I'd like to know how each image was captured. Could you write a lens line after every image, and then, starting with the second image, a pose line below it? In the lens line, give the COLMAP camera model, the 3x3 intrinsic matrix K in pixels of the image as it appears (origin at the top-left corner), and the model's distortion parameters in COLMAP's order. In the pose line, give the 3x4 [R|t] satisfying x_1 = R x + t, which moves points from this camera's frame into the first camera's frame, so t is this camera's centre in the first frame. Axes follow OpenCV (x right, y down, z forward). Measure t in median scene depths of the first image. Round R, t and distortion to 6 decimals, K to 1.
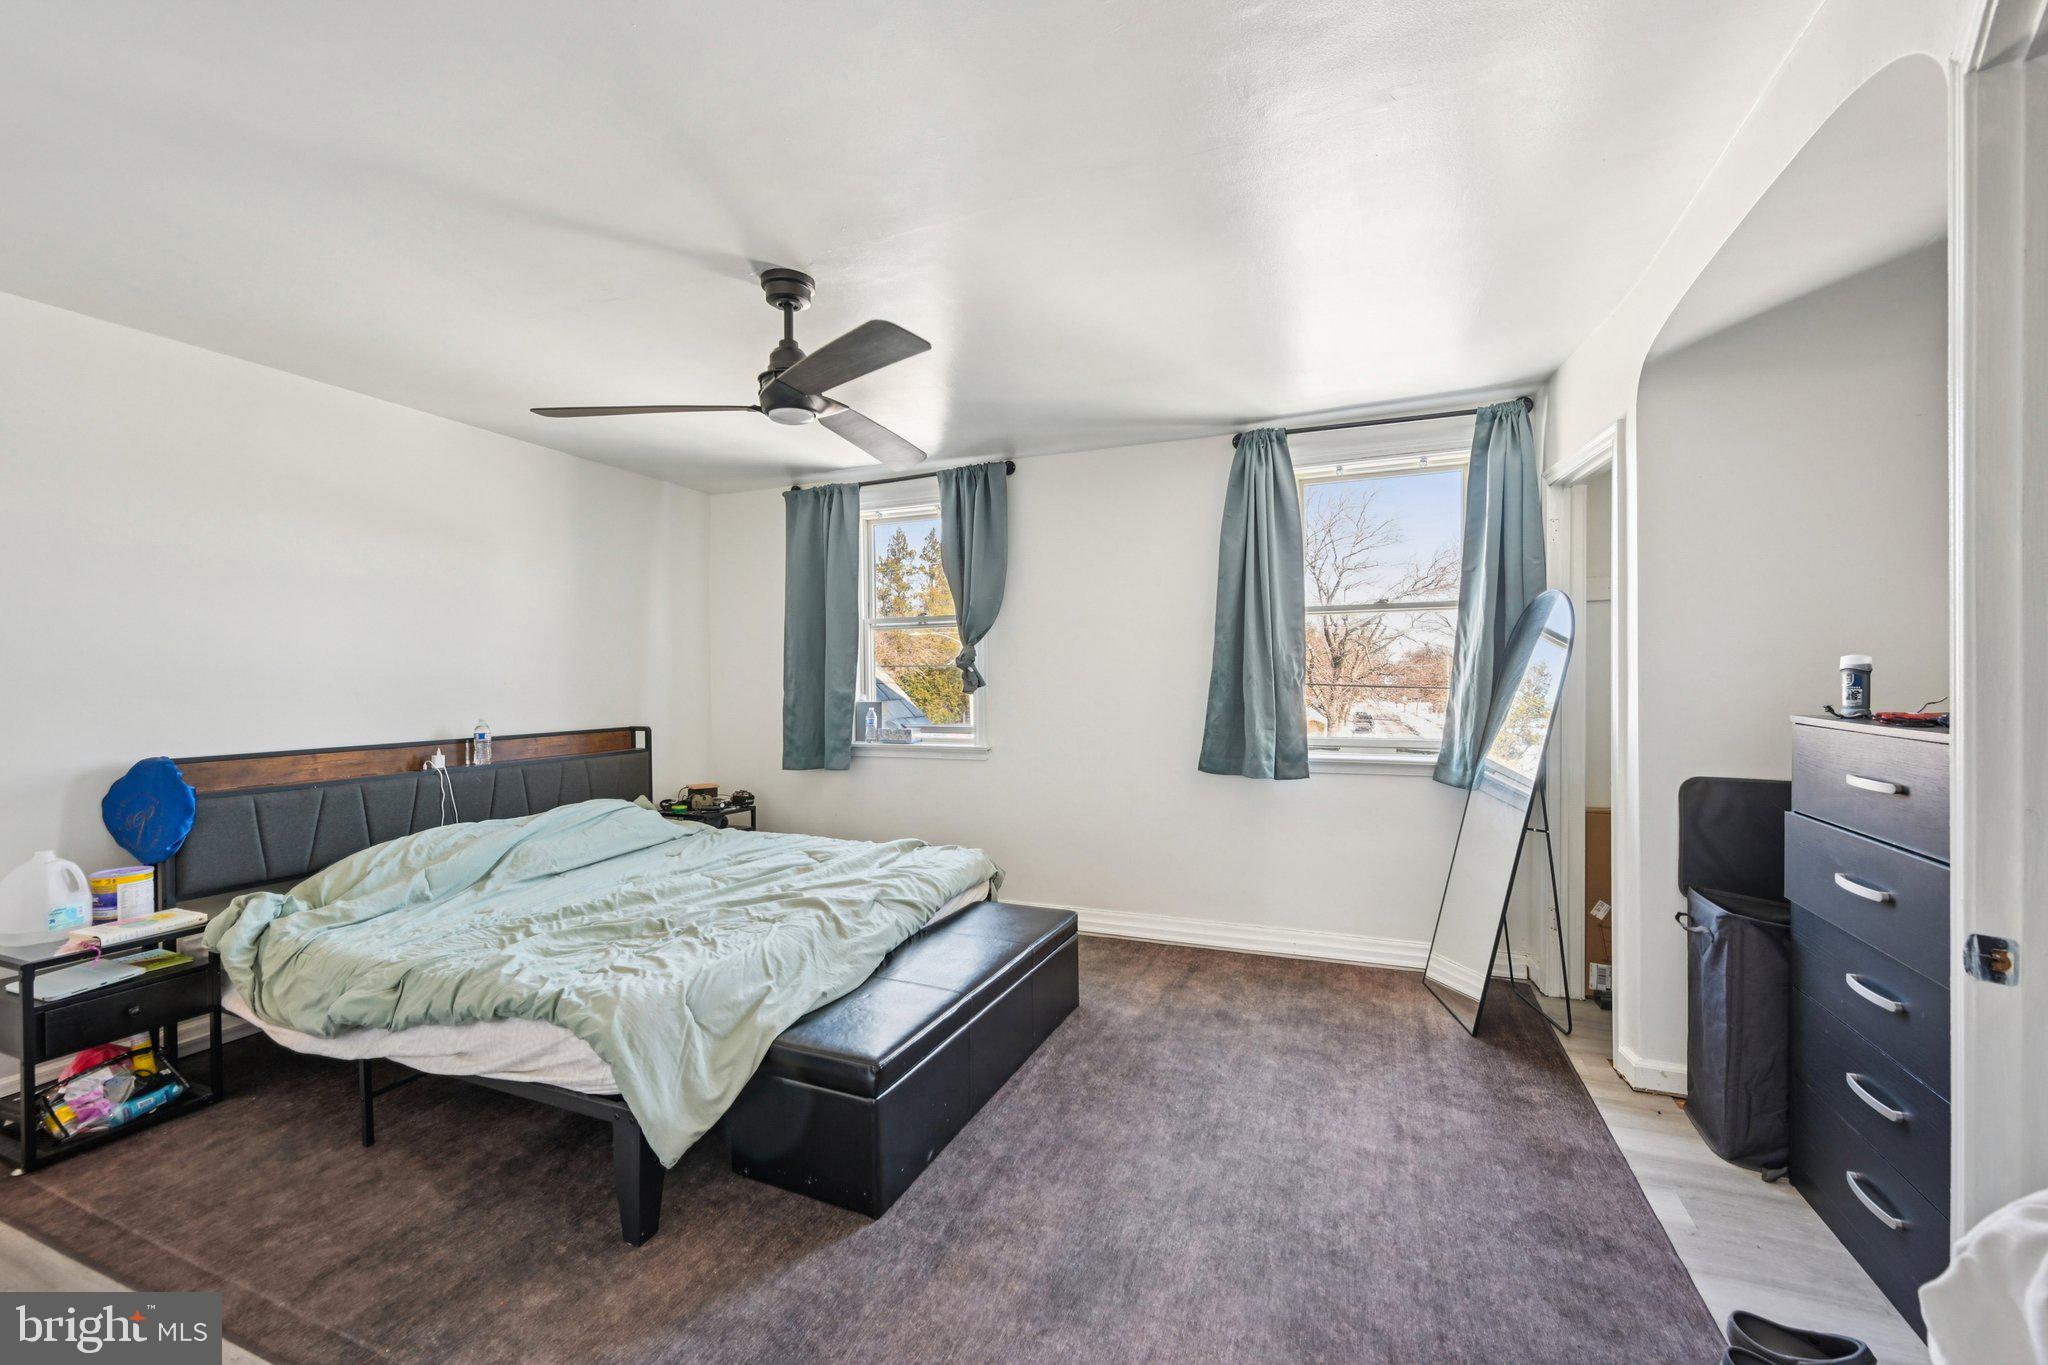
lens RADIAL K [[830.1, 0, 1024.0], [0, 830.1, 682.5], [0, 0, 1]] dist [-0.000354, -0.000143]
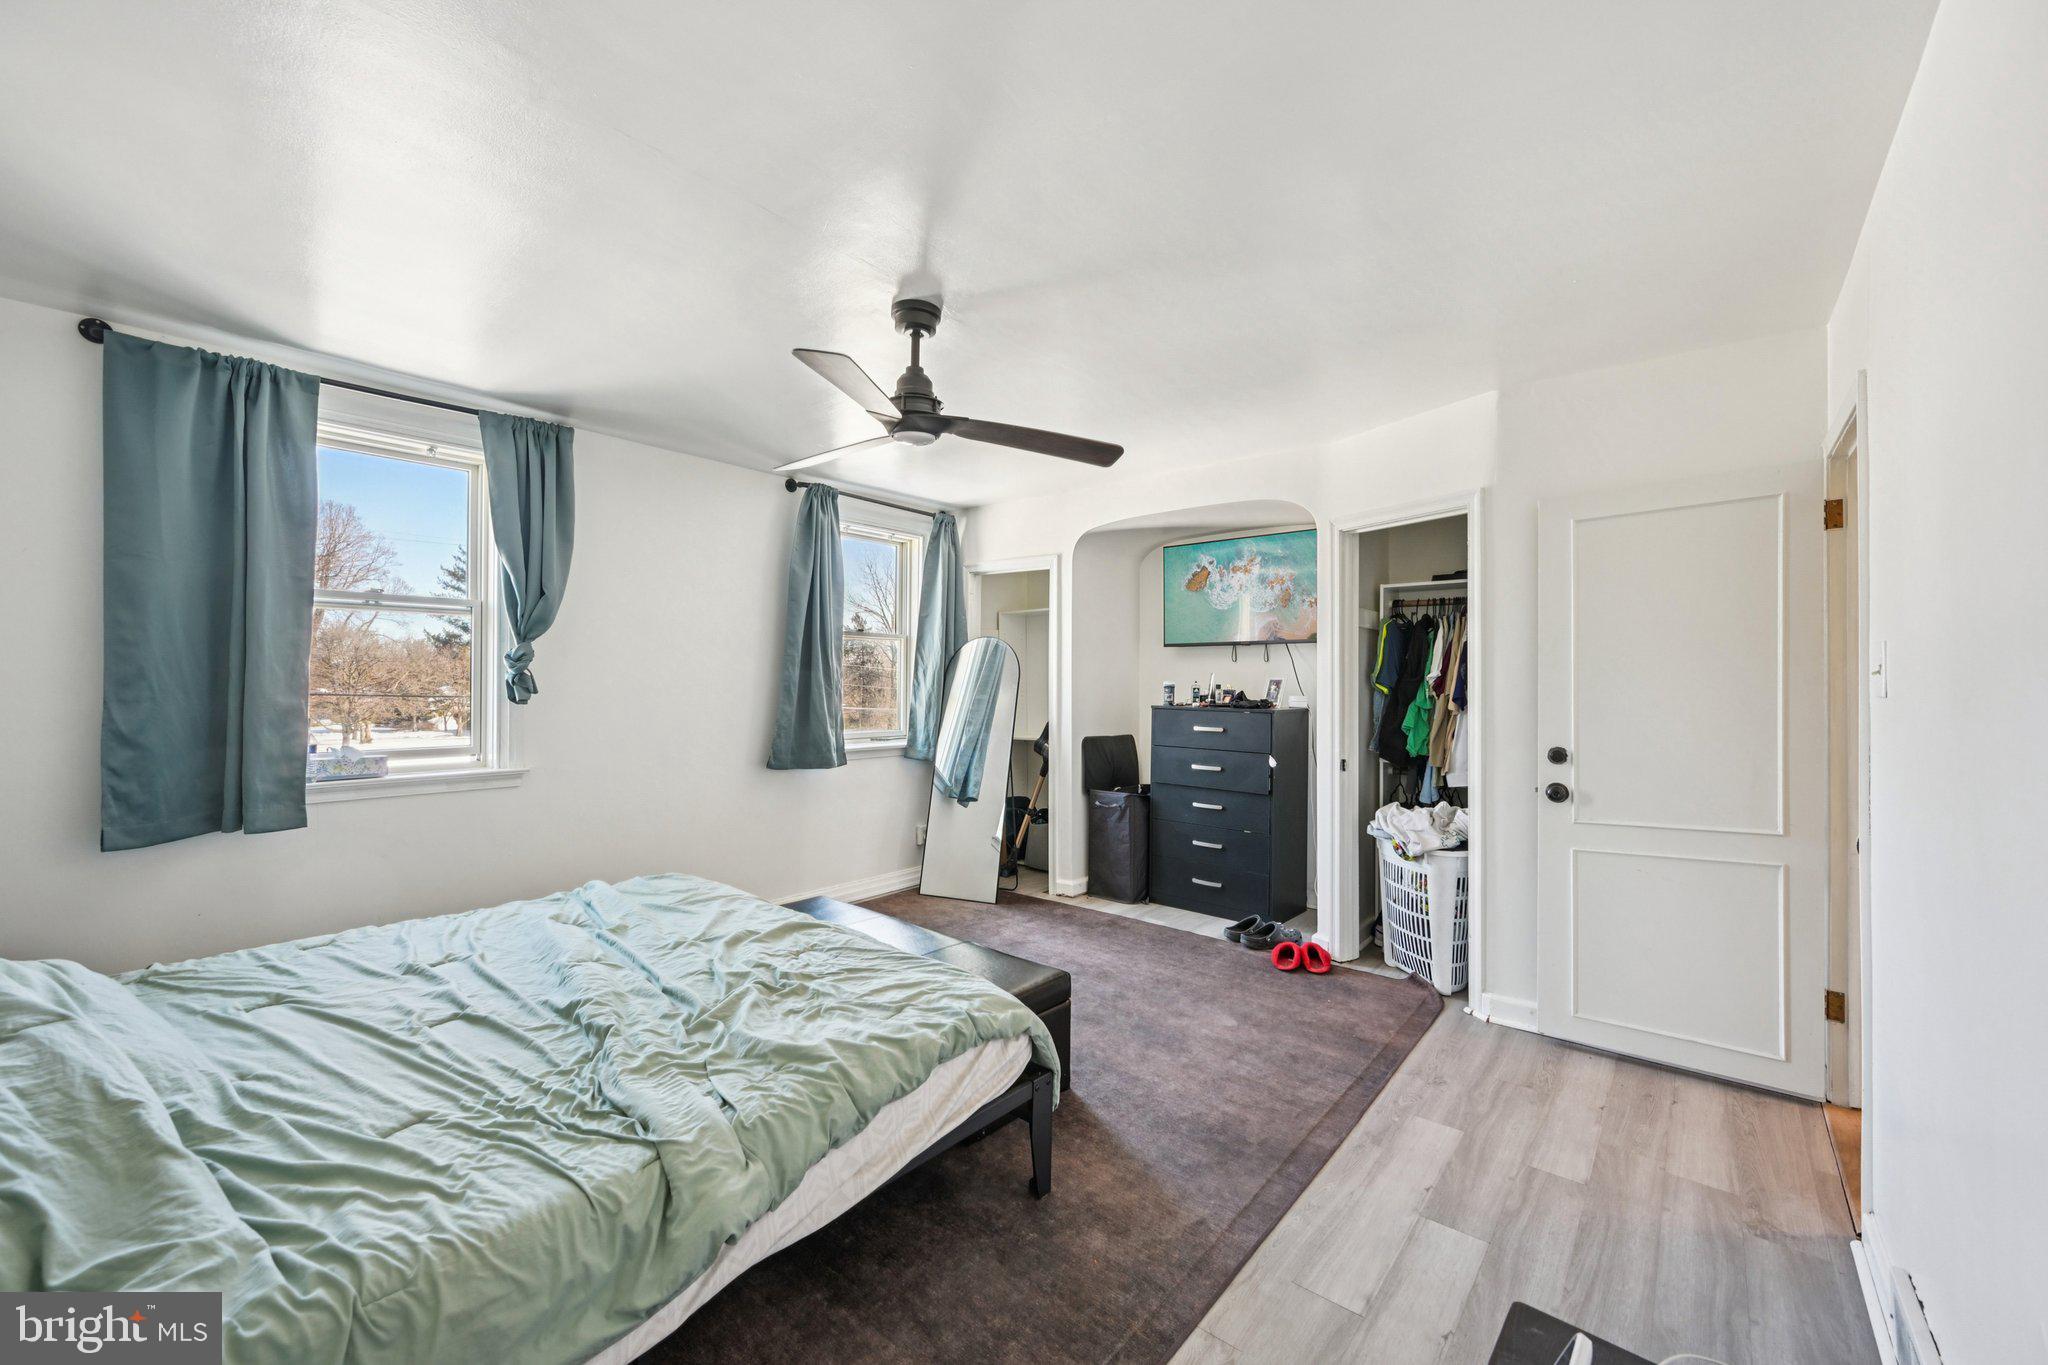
lens RADIAL K [[826.8, 0, 1024.0], [0, 826.8, 682.5], [0, 0, 1]] dist [0.000618, 0.000011]
pose [[0.291452, 0.010273, 0.956530, -0.820112], [-0.004628, 0.999946, -0.009329, -0.001915], [-0.956574, -0.001708, 0.291483, 0.369201]]
